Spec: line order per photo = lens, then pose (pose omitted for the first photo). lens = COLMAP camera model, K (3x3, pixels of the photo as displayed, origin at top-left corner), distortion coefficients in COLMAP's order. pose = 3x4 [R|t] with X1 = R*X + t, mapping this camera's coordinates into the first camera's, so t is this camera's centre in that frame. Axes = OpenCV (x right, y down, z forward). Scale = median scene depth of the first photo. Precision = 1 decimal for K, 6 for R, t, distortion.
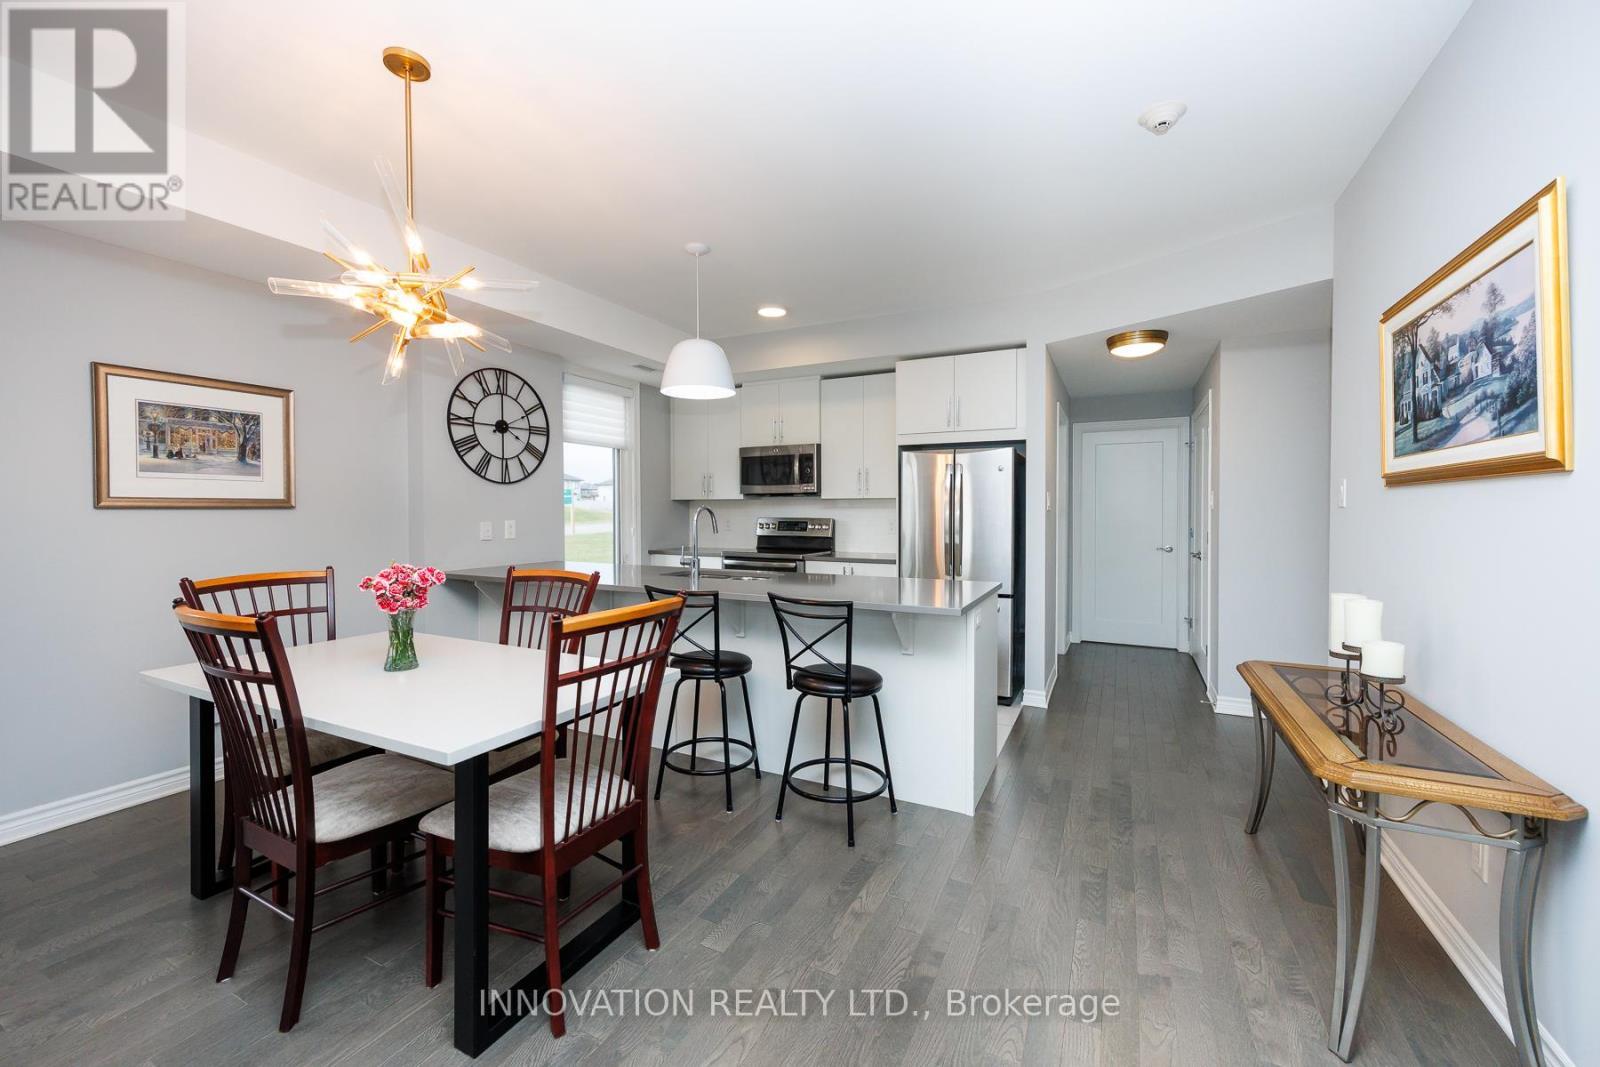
lens RADIAL K [[633.6, 0, 804.9], [0, 633.6, 524.8], [0, 0, 1]] dist [0.011322, -0.001177]
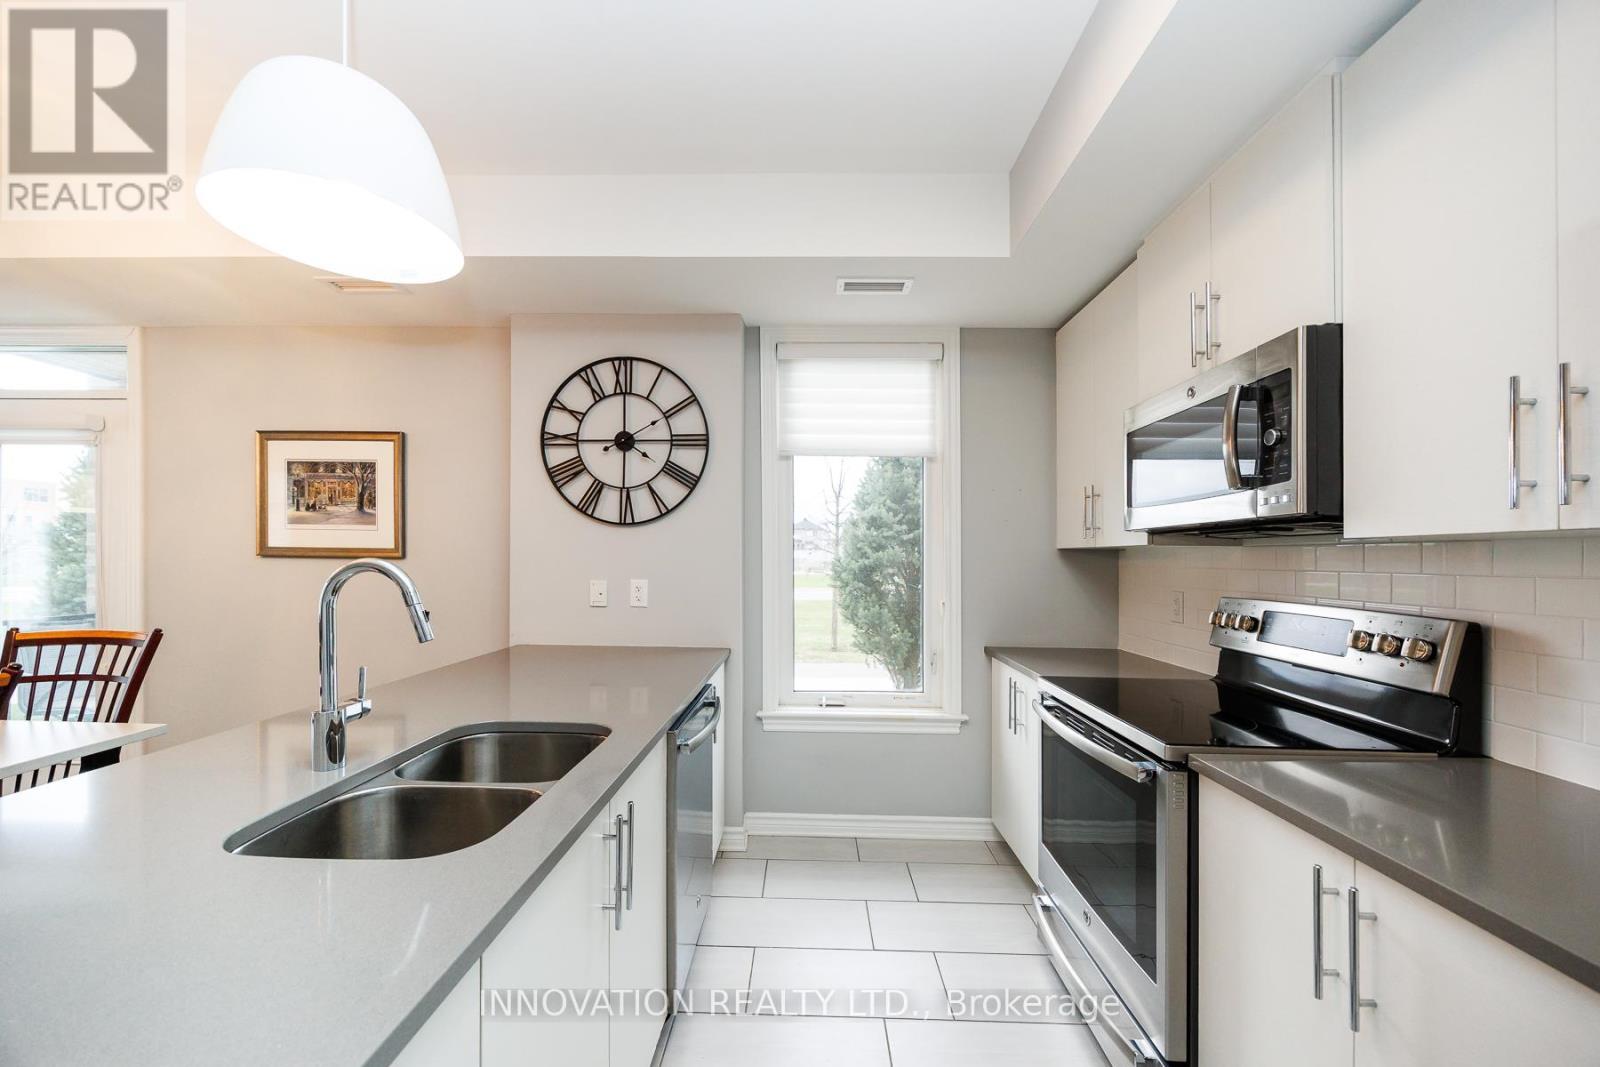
lens RADIAL K [[633.6, 0, 800.9], [0, 633.6, 560.2], [0, 0, 1]] dist [0.011322, -0.001177]
pose [[0.405742, 0.009714, -0.913936, 0.295787], [-0.035688, 0.999349, -0.005222, -0.041062], [0.913291, 0.034735, 0.405825, 1.208541]]
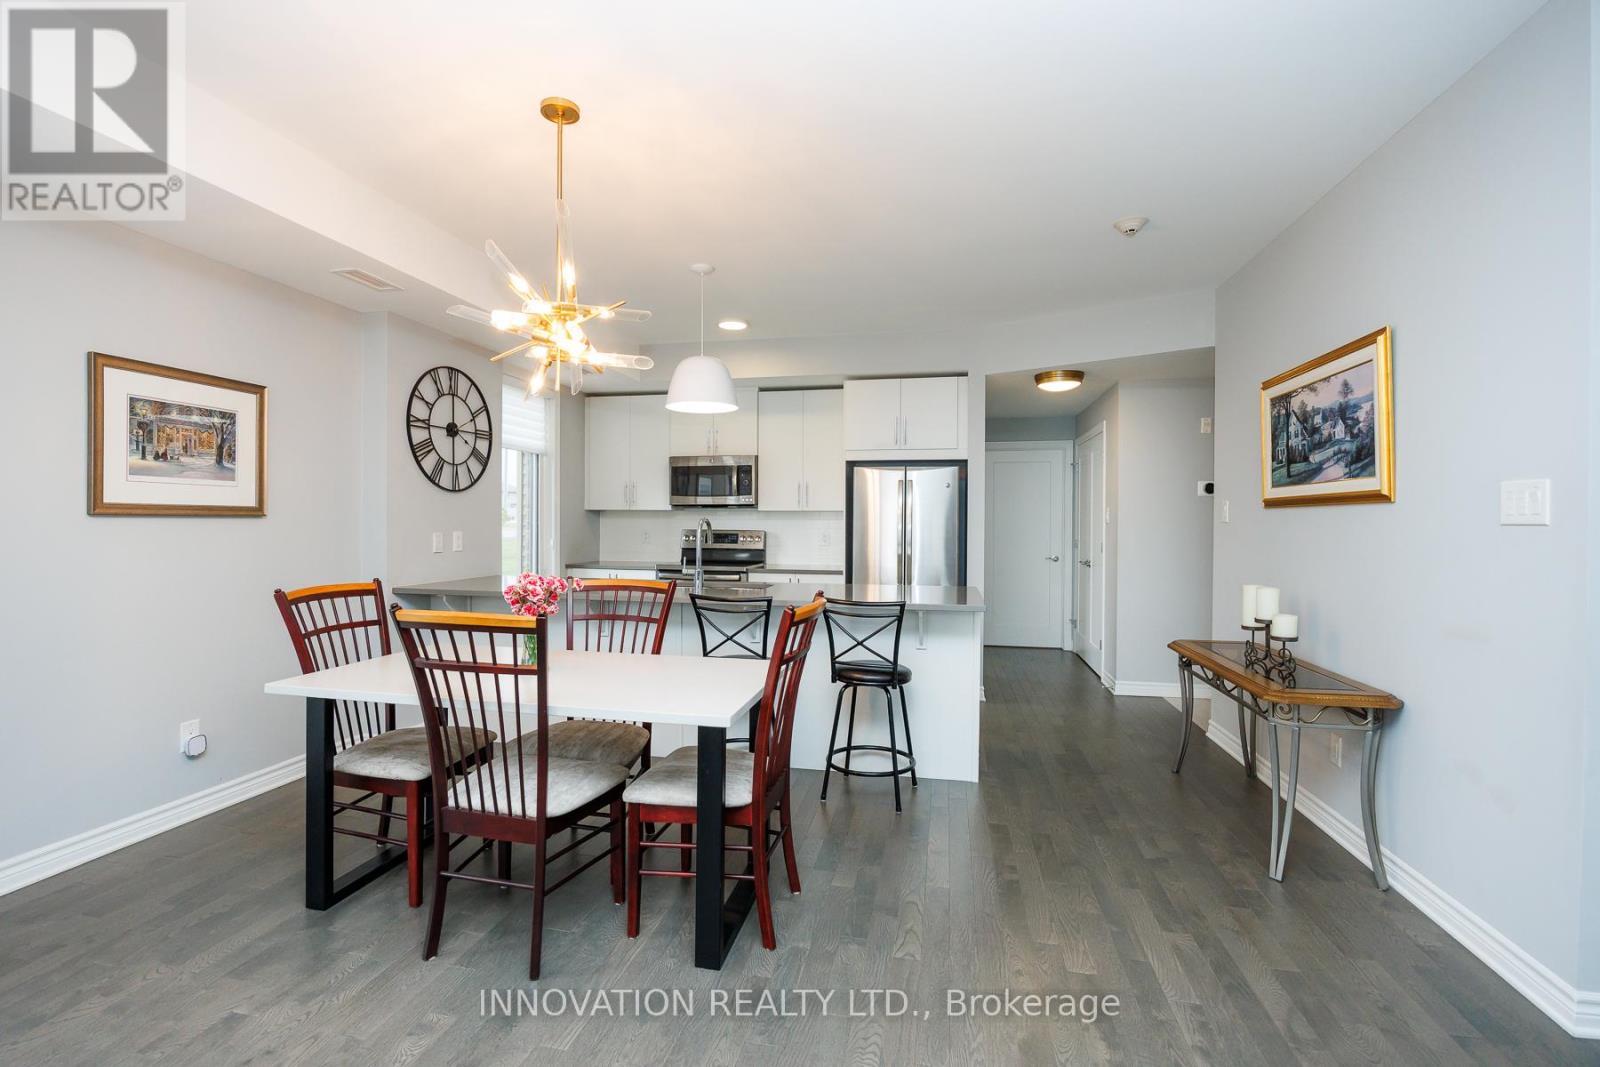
lens RADIAL K [[714.9, 0, 797.3], [0, 714.9, 535.8], [0, 0, 1]] dist [-0.011472, 0.001297]
pose [[0.966558, 0.001042, 0.256446, -0.346261], [0.000051, 0.999991, -0.004255, 0.005332], [-0.256448, 0.004125, 0.966549, -0.170817]]
